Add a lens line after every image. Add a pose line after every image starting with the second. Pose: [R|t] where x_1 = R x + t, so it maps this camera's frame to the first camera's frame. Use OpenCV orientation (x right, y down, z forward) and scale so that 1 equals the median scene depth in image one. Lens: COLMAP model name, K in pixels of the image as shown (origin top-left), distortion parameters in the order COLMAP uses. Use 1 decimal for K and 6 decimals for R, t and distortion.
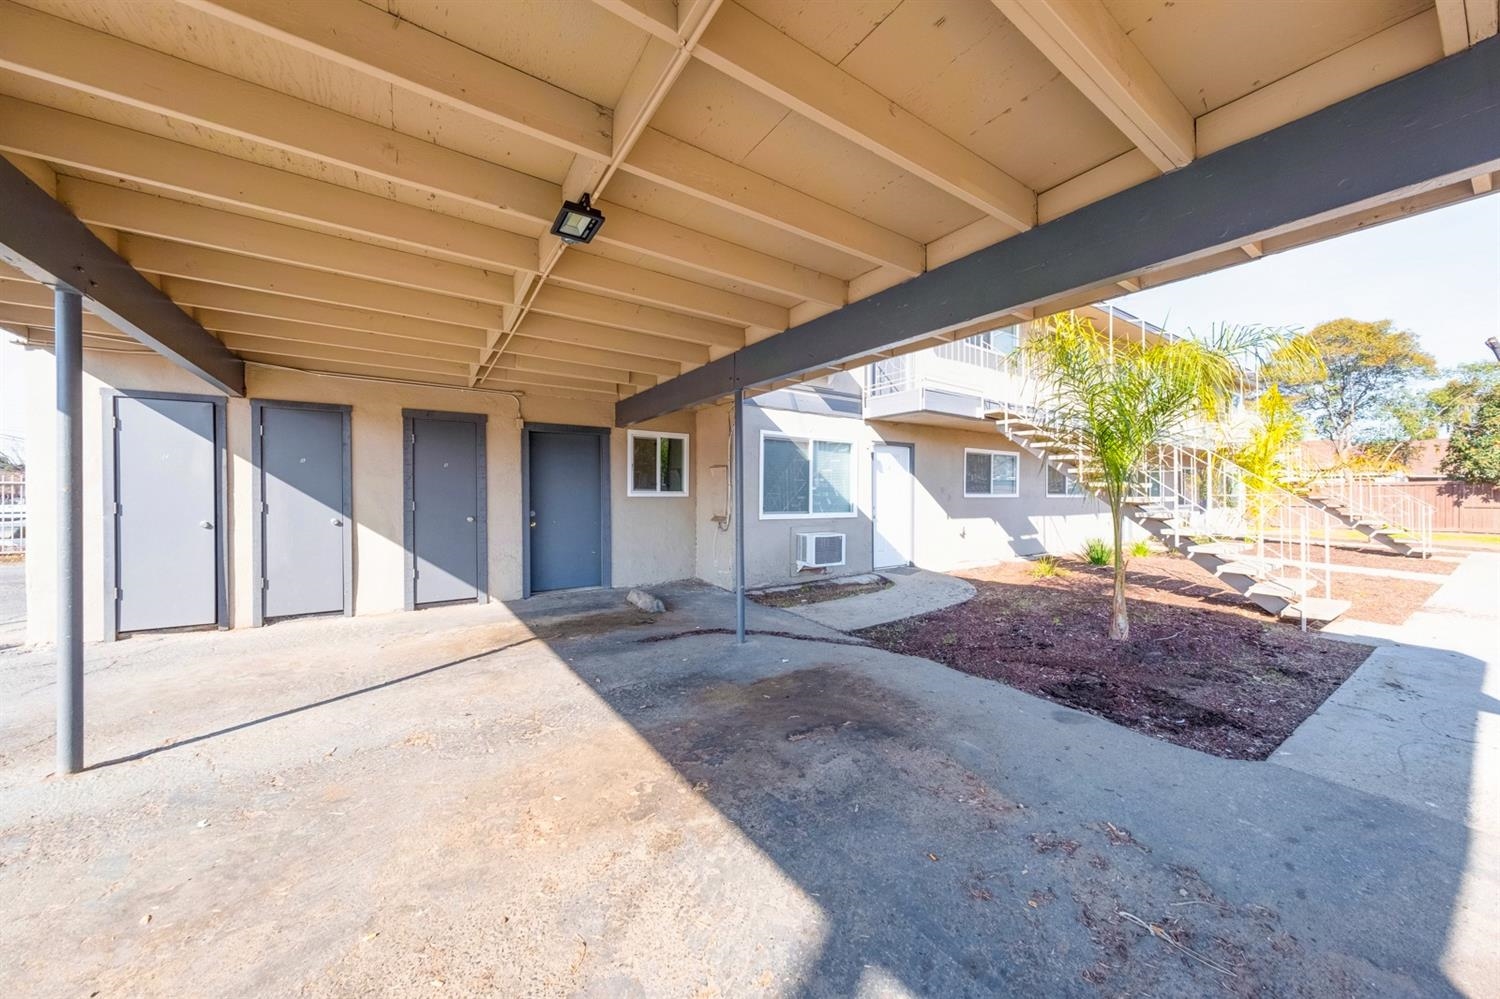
lens RADIAL K [[510.9, 0, 750.0], [0, 510.9, 499.5], [0, 0, 1]] dist [0.015227, -0.000014]
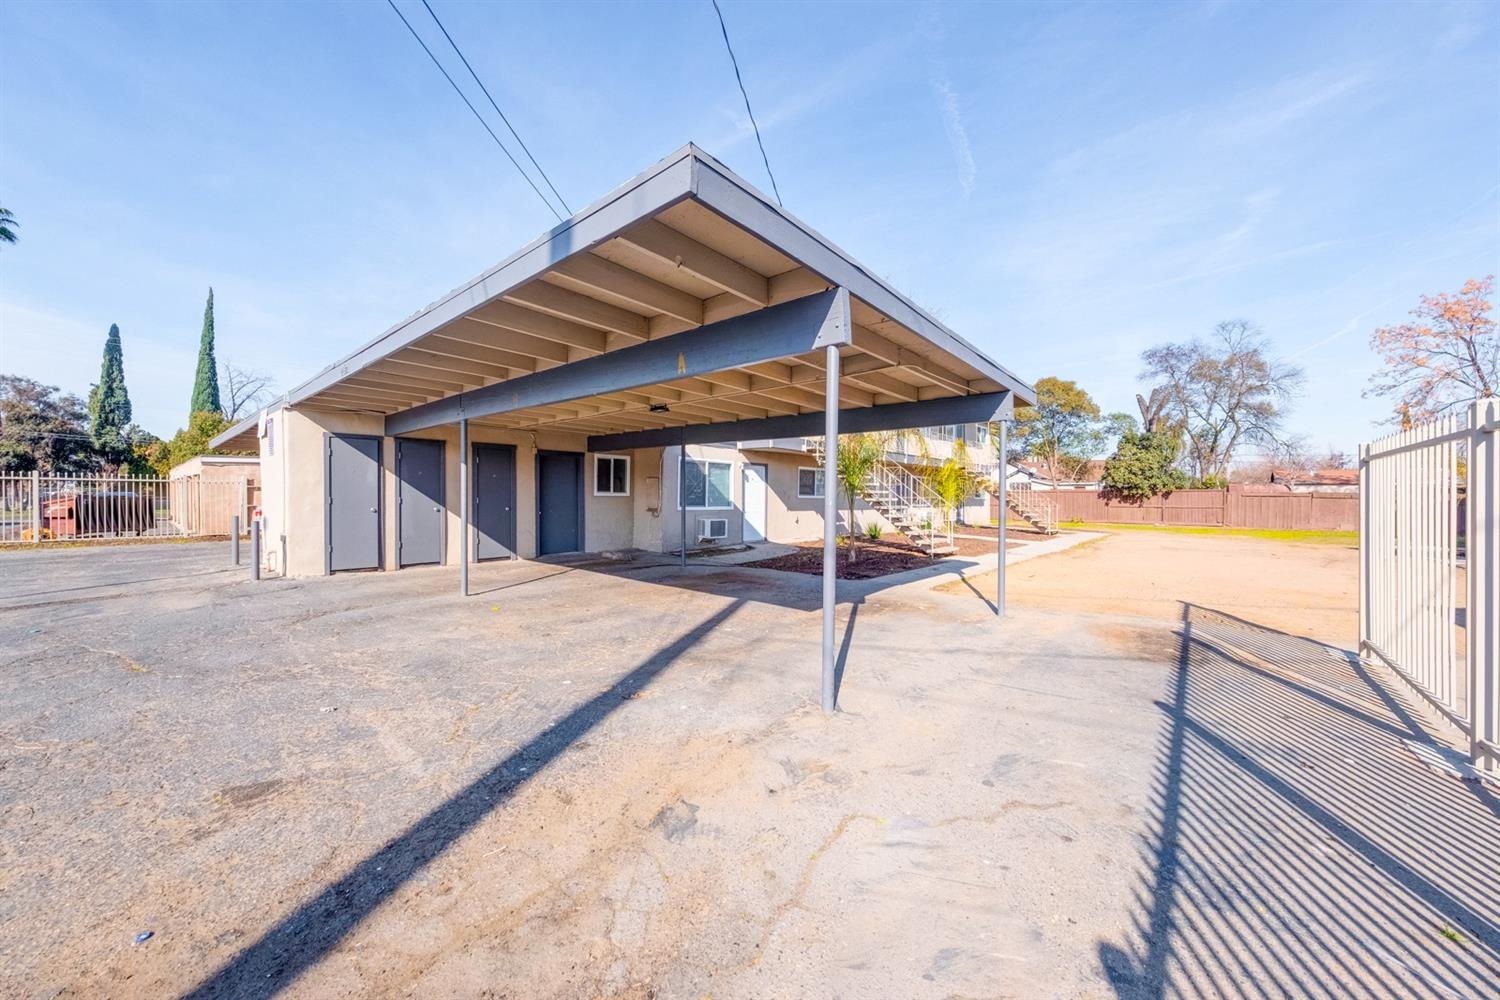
lens RADIAL K [[557.5, 0, 750.0], [0, 557.5, 500.0], [0, 0, 1]] dist [0.000155, 0.000001]
pose [[0.966534, 0.005938, 0.256471, -0.214094], [-0.006079, 0.999981, -0.000242, 0.005168], [-0.256468, -0.001325, 0.966552, -0.799250]]
